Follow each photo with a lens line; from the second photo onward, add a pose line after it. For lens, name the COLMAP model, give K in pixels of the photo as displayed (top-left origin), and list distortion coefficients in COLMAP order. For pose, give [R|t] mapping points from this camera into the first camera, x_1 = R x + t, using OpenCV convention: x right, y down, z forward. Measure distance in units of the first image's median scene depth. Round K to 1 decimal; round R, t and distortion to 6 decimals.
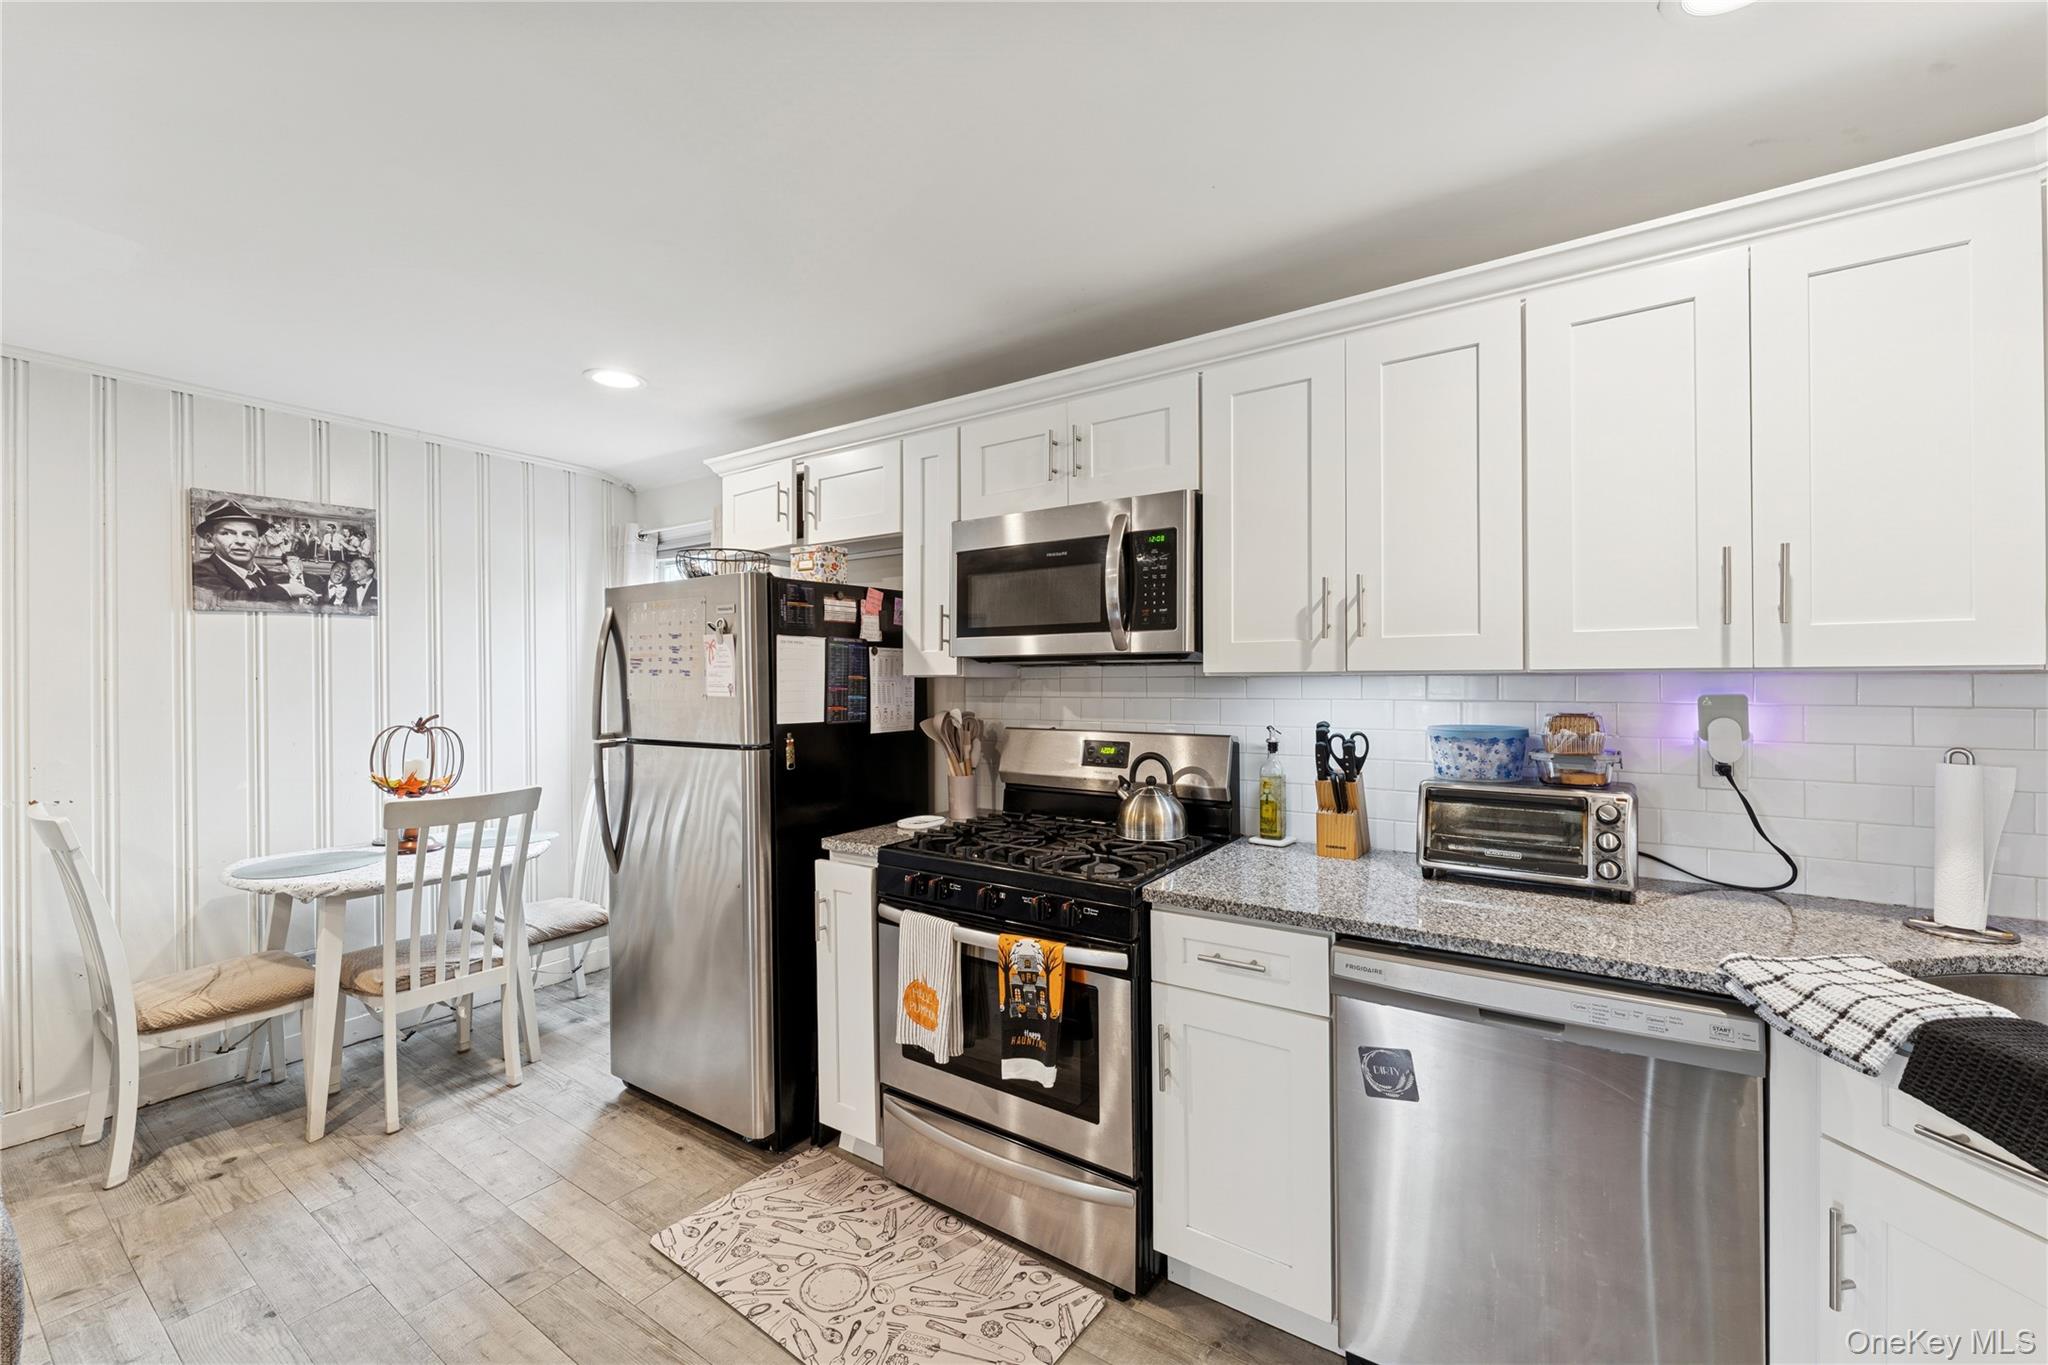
lens RADIAL K [[822.7, 0, 1018.1], [0, 822.7, 678.2], [0, 0, 1]] dist [0.000268, -0.000402]
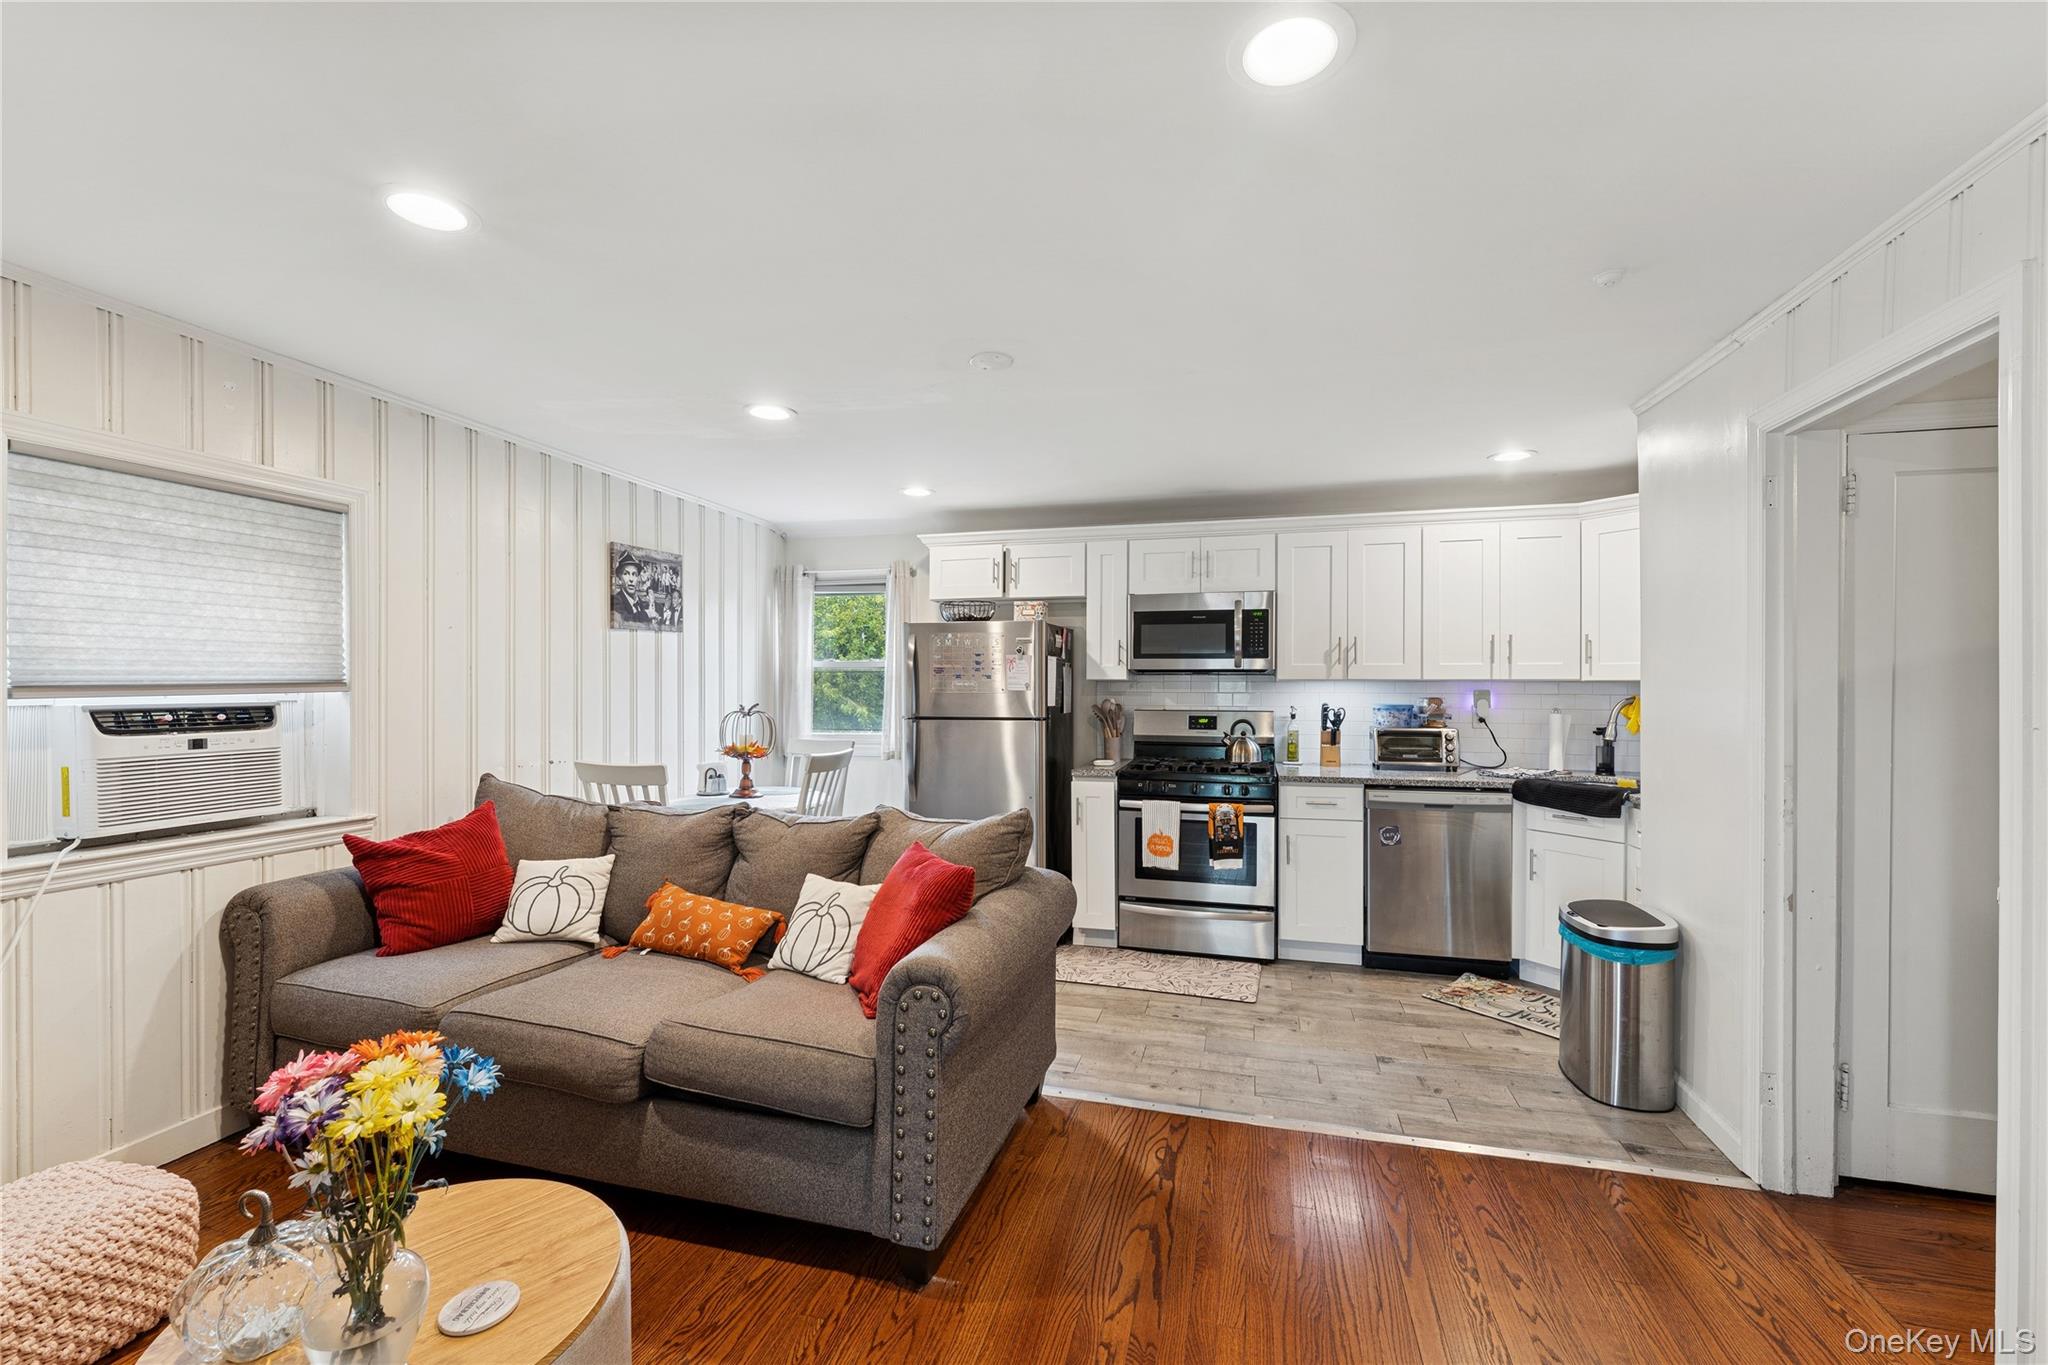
lens RADIAL K [[850.5, 0, 1015.7], [0, 850.5, 686.4], [0, 0, 1]] dist [-0.001719, 0.000051]
pose [[0.945051, 0.006923, 0.326849, -1.072507], [-0.007298, 0.999973, -0.000080, 0.016183], [-0.326841, -0.002309, 0.945077, -0.790697]]
